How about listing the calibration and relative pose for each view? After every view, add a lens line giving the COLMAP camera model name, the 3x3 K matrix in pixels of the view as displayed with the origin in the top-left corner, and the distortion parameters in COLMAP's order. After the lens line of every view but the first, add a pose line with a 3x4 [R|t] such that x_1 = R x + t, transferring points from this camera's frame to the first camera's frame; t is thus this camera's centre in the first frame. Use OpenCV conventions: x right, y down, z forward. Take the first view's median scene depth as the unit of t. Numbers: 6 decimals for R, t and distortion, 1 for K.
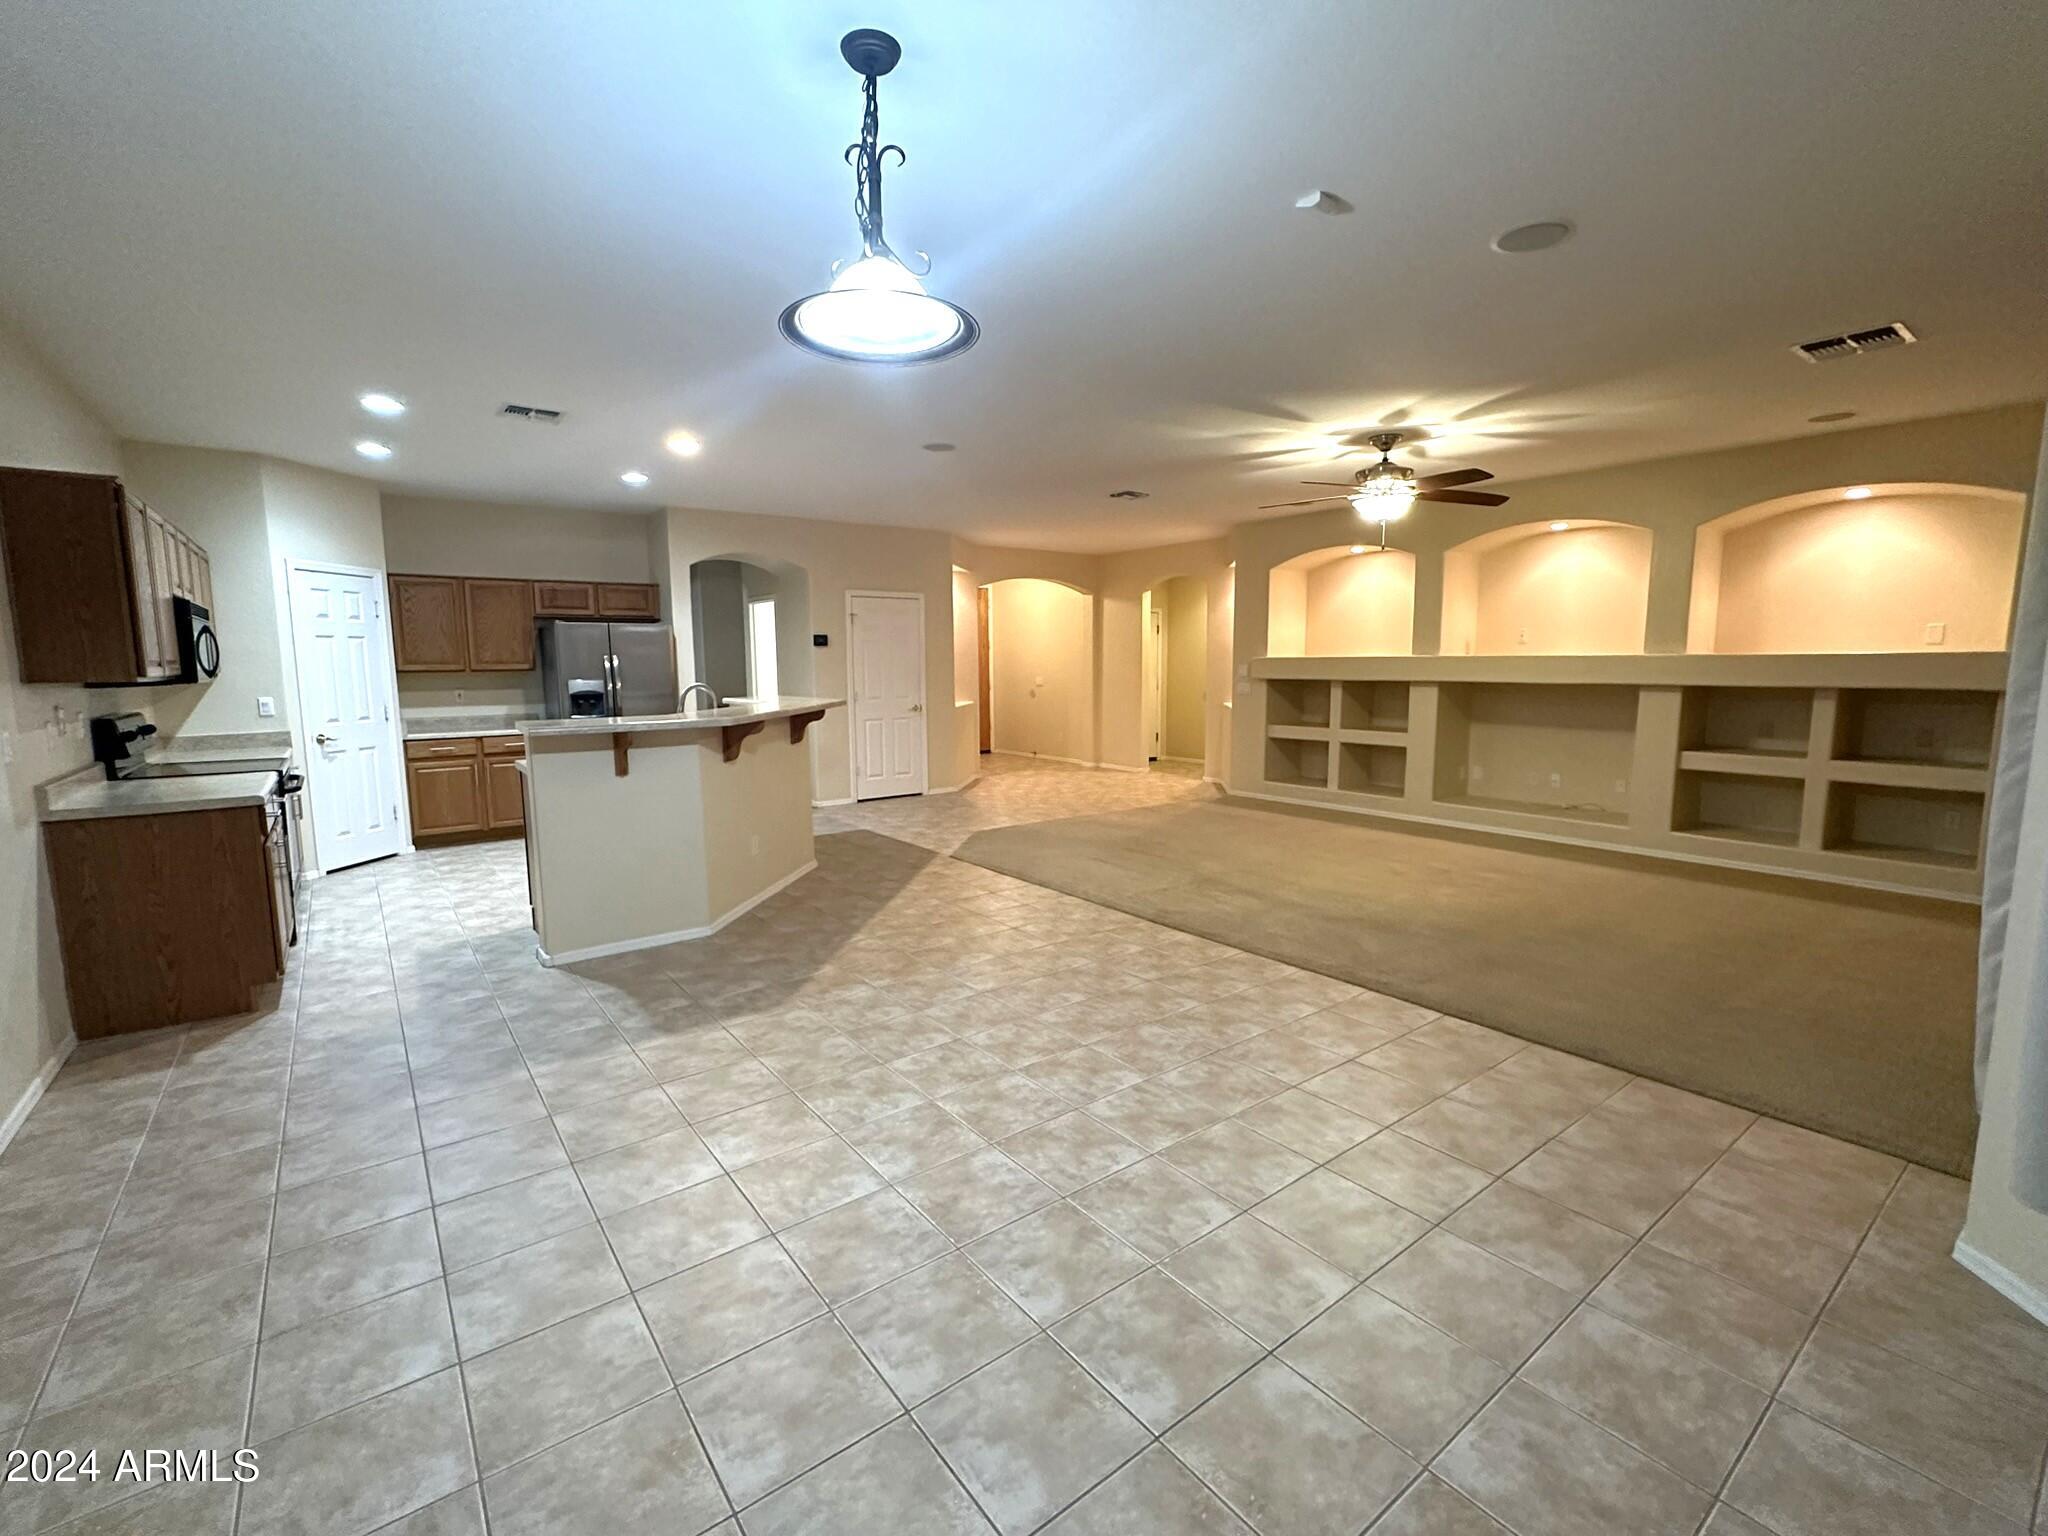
lens RADIAL K [[892.4, 0, 1023.8], [0, 892.4, 767.8], [0, 0, 1]] dist [-0.001767, 0.000659]
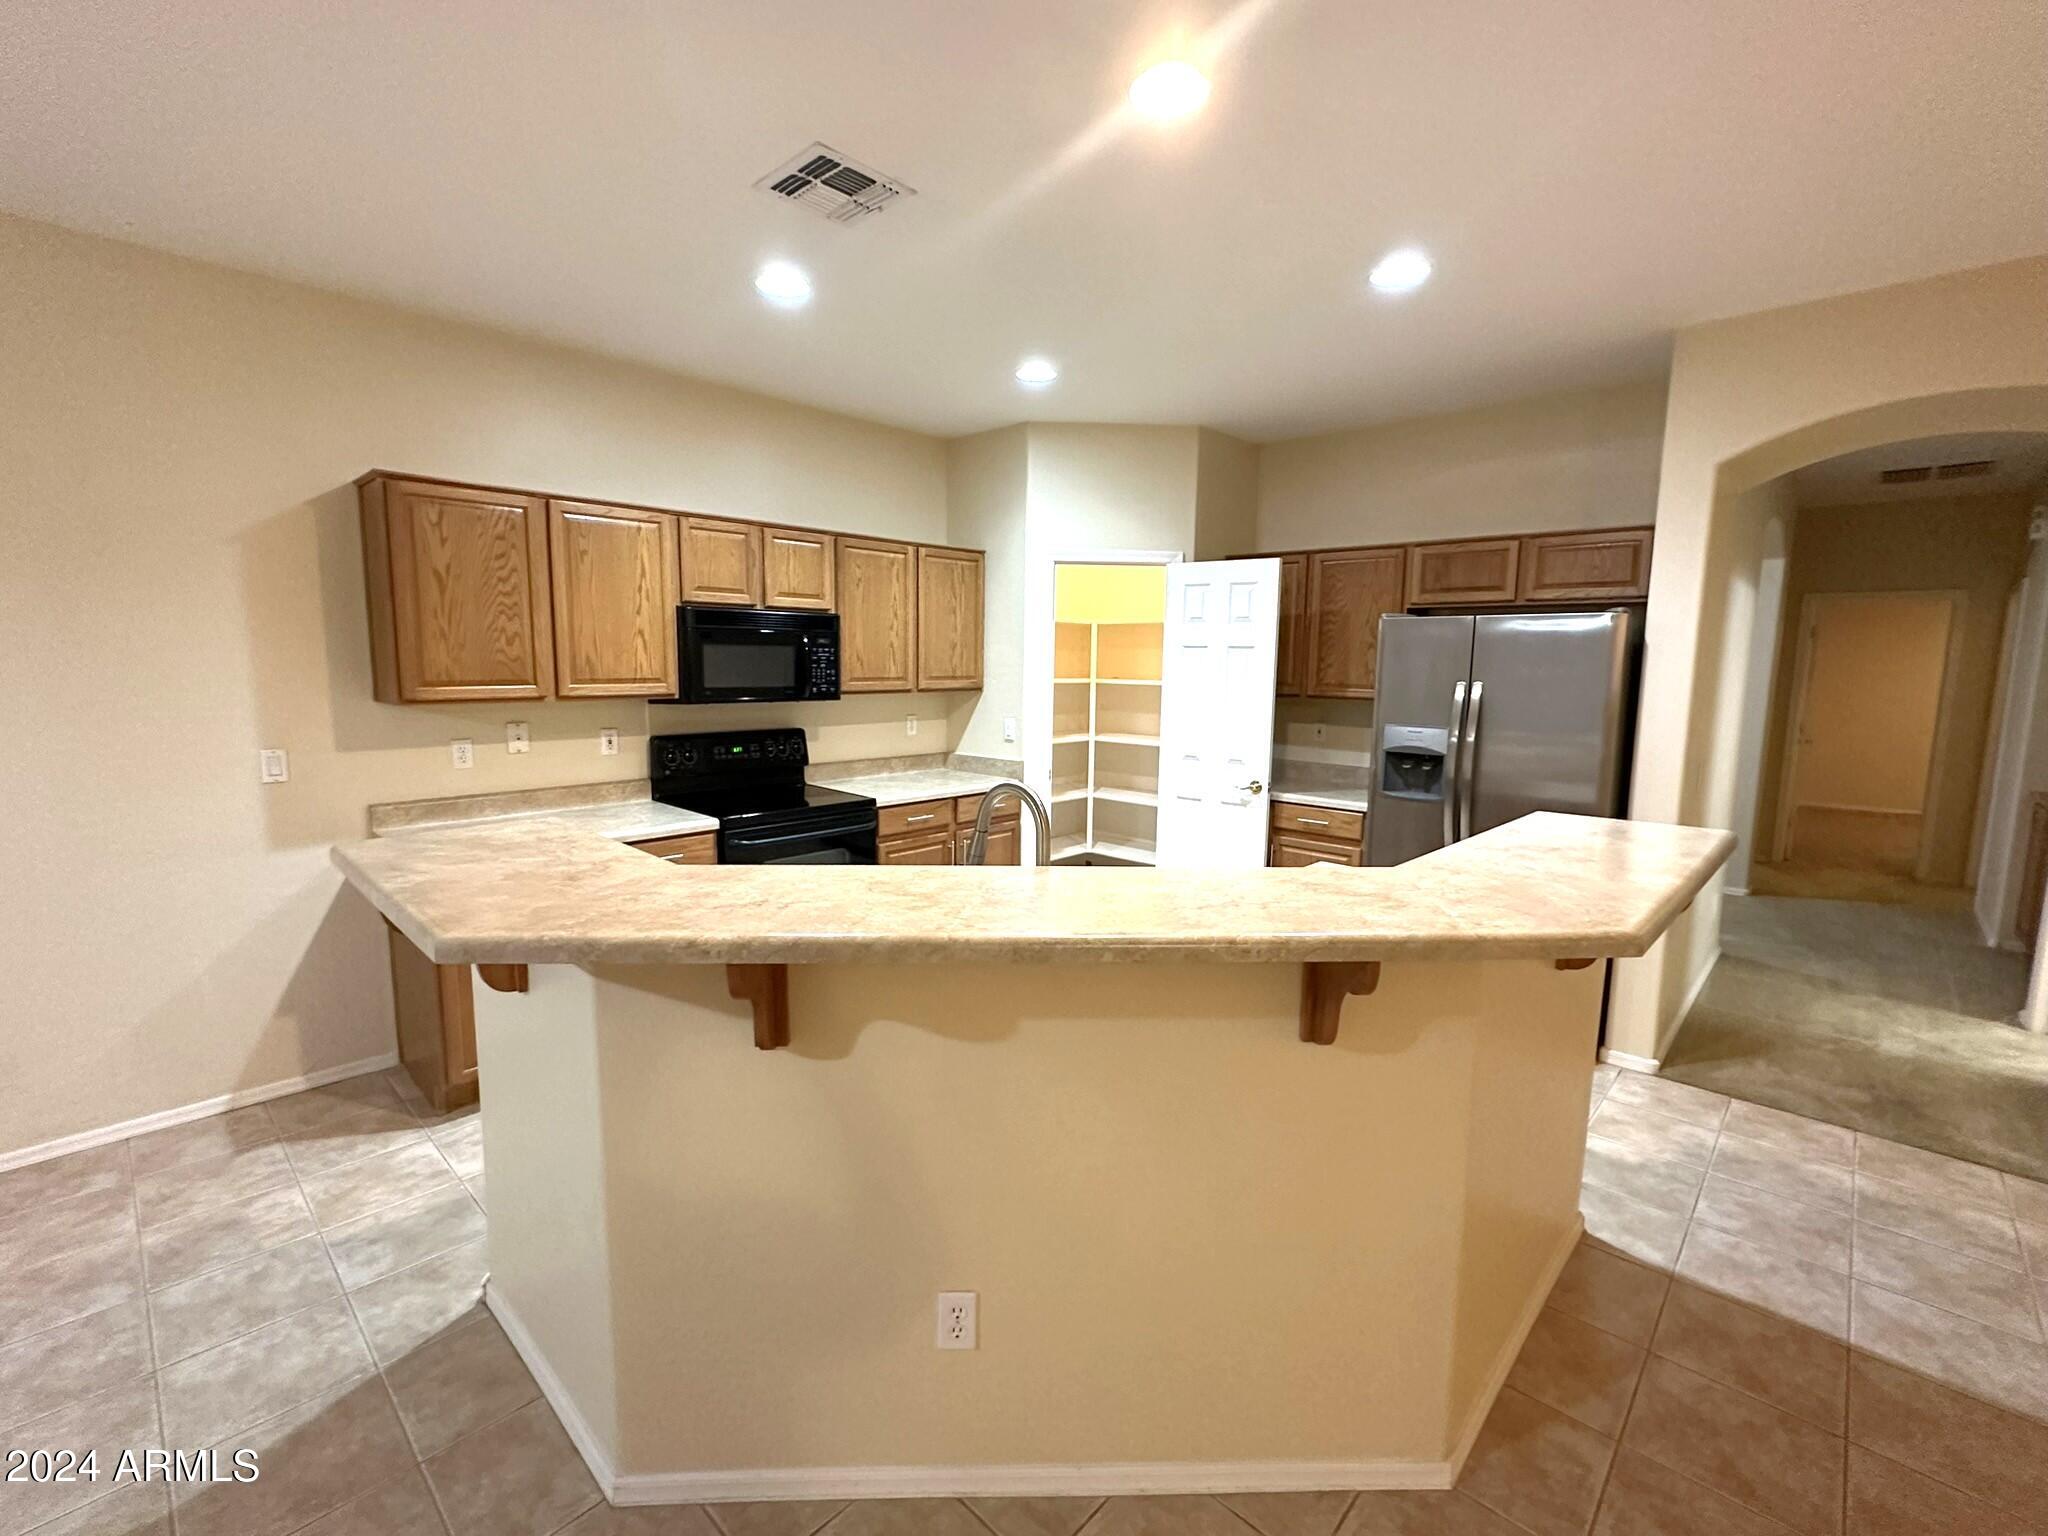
lens RADIAL K [[892.4, 0, 1031.1], [0, 892.4, 768.5], [0, 0, 1]] dist [-0.001767, 0.000659]
pose [[0.164304, 0.133132, -0.977384, -0.014915], [-0.134085, 0.984668, 0.111584, -0.119357], [0.977254, 0.112719, 0.179636, 0.807585]]
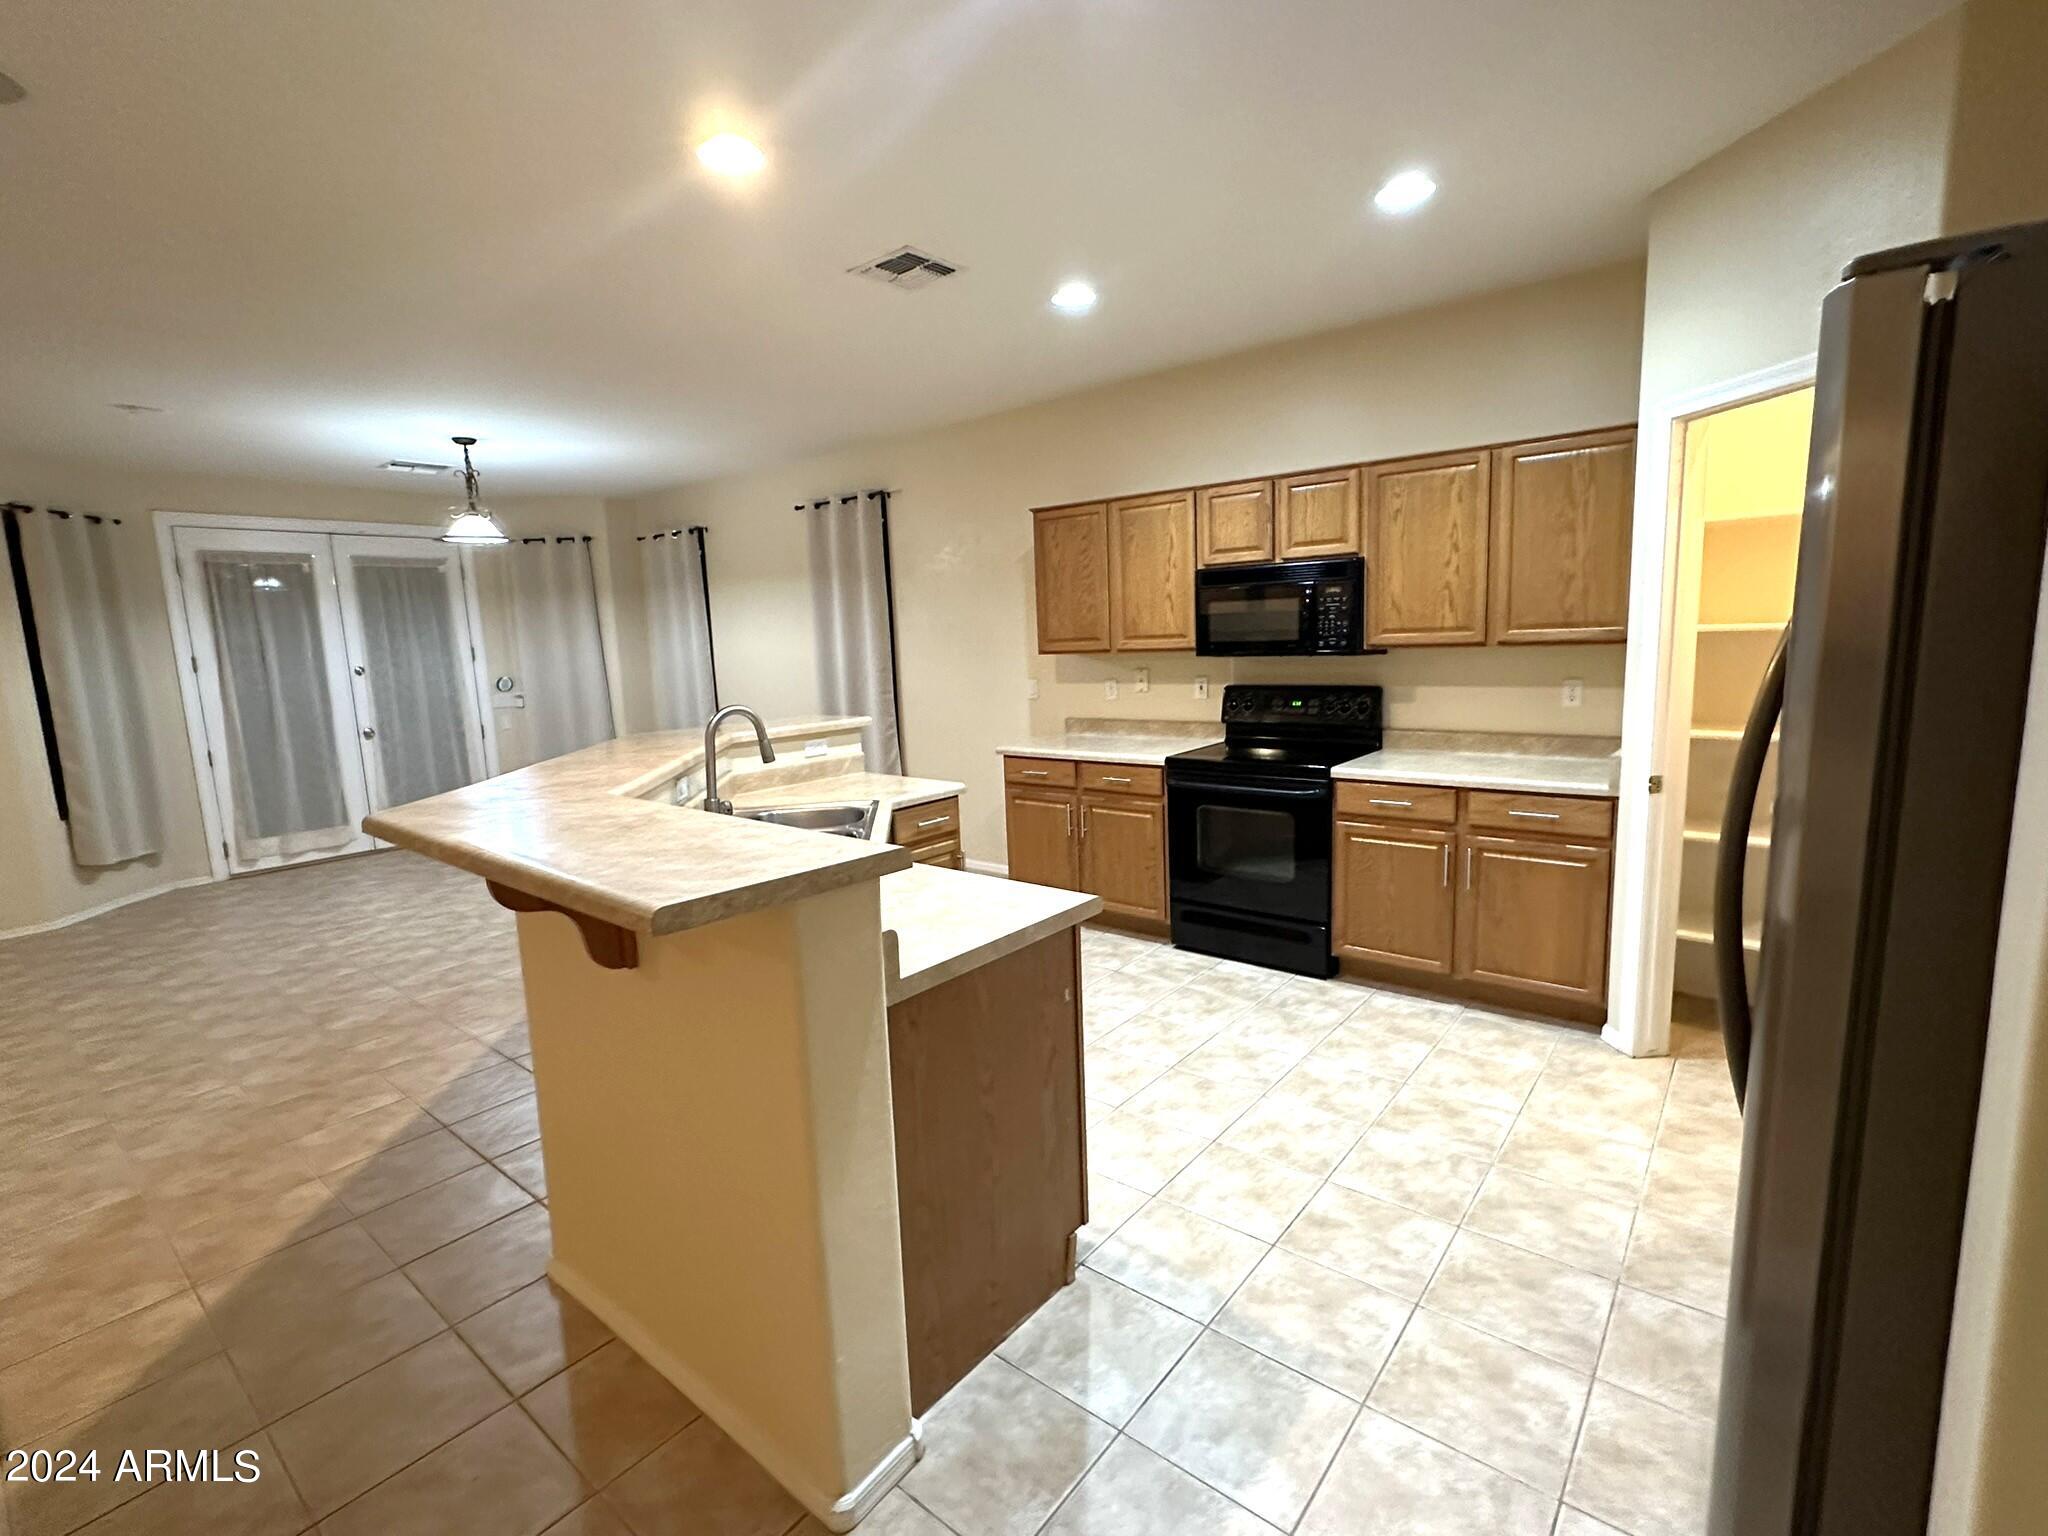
lens RADIAL K [[933.6, 0, 1022.5], [0, 933.6, 776.5], [0, 0, 1]] dist [0.000795, 0.000373]
pose [[-0.972543, 0.080234, -0.218455, -0.348842], [0.018364, 0.962221, 0.271649, -0.172007], [0.231998, 0.260179, -0.937275, 1.343247]]
